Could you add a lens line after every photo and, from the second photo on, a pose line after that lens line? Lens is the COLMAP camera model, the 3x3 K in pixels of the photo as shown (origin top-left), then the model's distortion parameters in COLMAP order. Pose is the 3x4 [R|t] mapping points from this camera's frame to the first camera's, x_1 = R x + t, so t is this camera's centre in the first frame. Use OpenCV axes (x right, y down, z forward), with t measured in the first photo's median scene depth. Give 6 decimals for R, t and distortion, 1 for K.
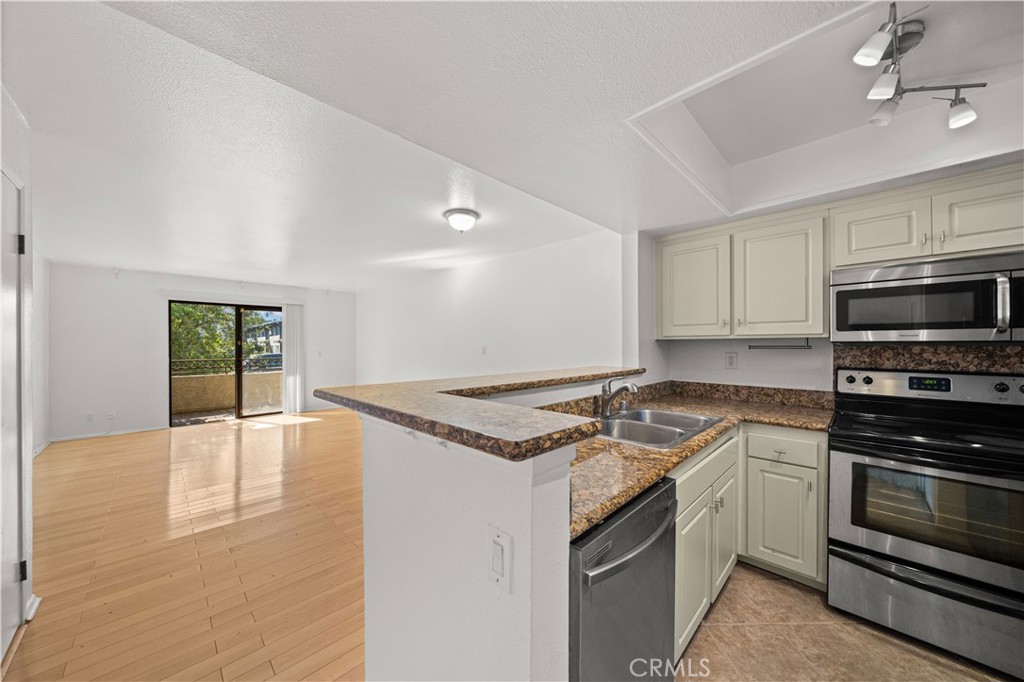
lens RADIAL K [[355.2, 0, 514.0], [0, 355.2, 340.1], [0, 0, 1]] dist [-0.002181, 0.000112]
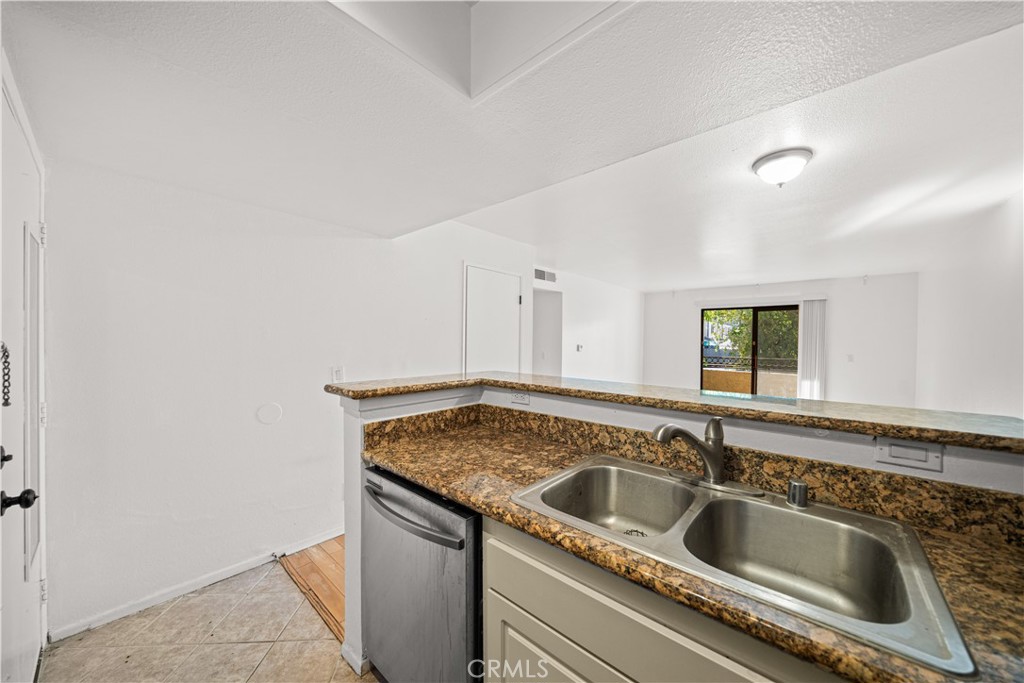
lens RADIAL K [[355.2, 0, 508.5], [0, 355.2, 346.3], [0, 0, 1]] dist [-0.002181, 0.000112]
pose [[0.054947, 0.020309, -0.998283, 0.392413], [-0.001003, 0.999794, 0.020284, -0.004430], [0.998489, -0.000113, 0.054956, 0.329519]]
